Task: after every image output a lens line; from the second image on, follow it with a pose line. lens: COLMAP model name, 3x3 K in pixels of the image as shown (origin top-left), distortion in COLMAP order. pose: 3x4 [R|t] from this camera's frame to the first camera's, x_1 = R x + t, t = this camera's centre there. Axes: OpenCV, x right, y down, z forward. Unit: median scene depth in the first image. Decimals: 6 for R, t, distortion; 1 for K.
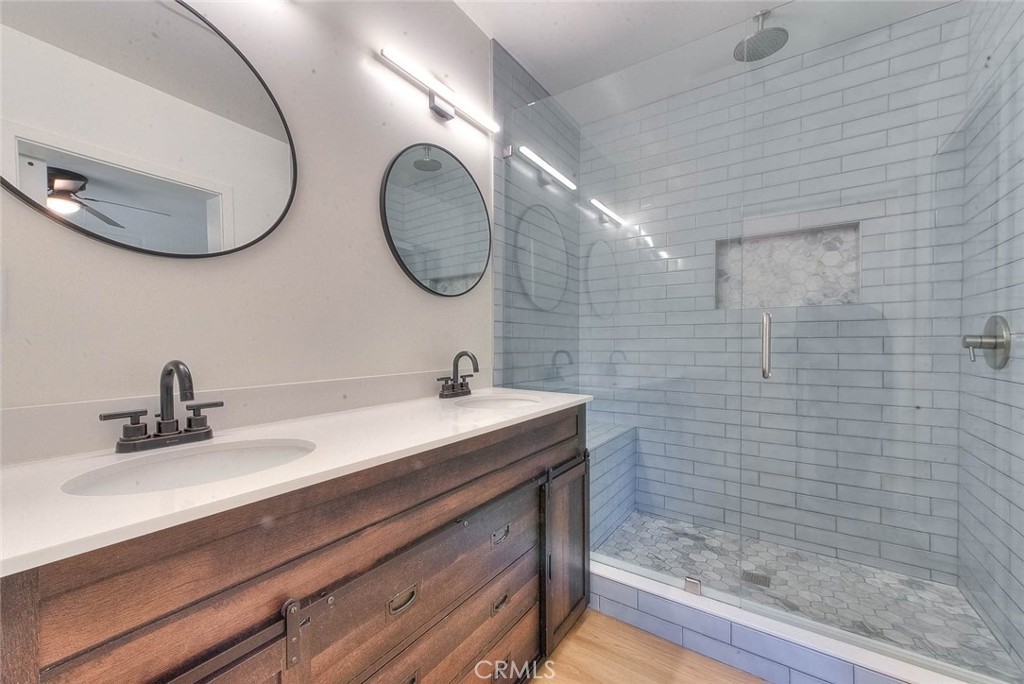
lens RADIAL K [[396.2, 0, 512.0], [0, 396.2, 342.0], [0, 0, 1]] dist [0.020825, -0.000435]
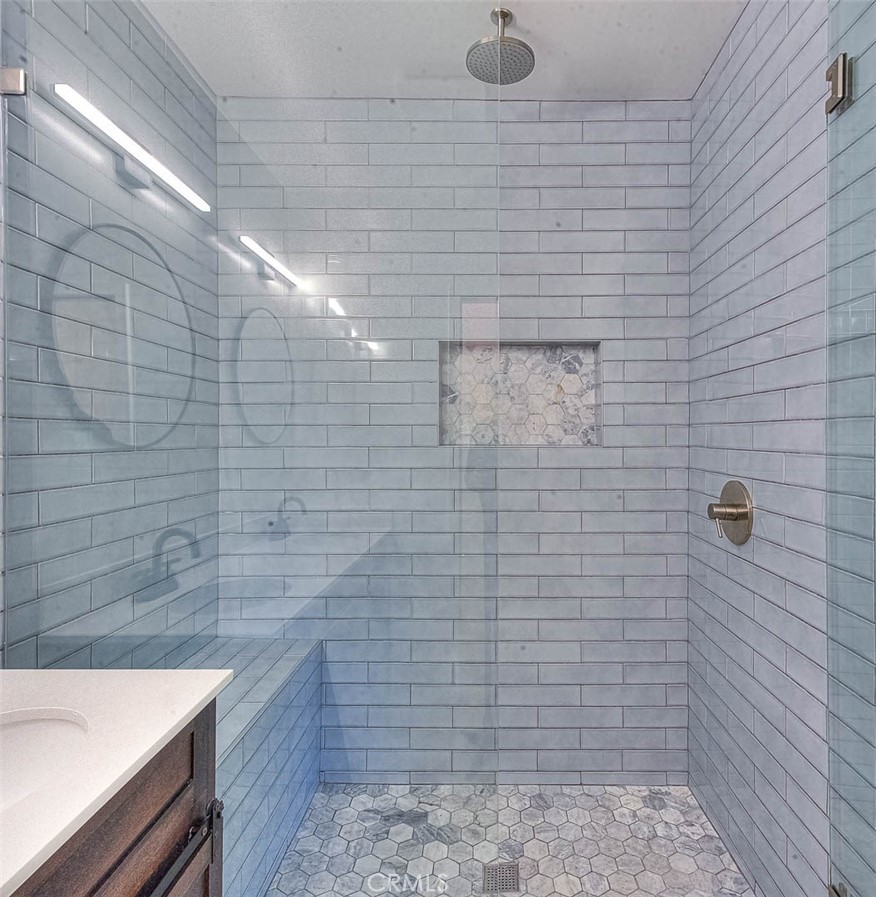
lens RADIAL K [[525.3, 0, 465.1], [0, 525.3, 445.8], [0, 0, 1]] dist [0.025131, -0.002755]
pose [[0.839012, -0.009619, 0.544028, 0.074416], [-0.003981, 0.999708, 0.023815, -0.110661], [-0.544098, -0.022146, 0.838729, 0.259781]]
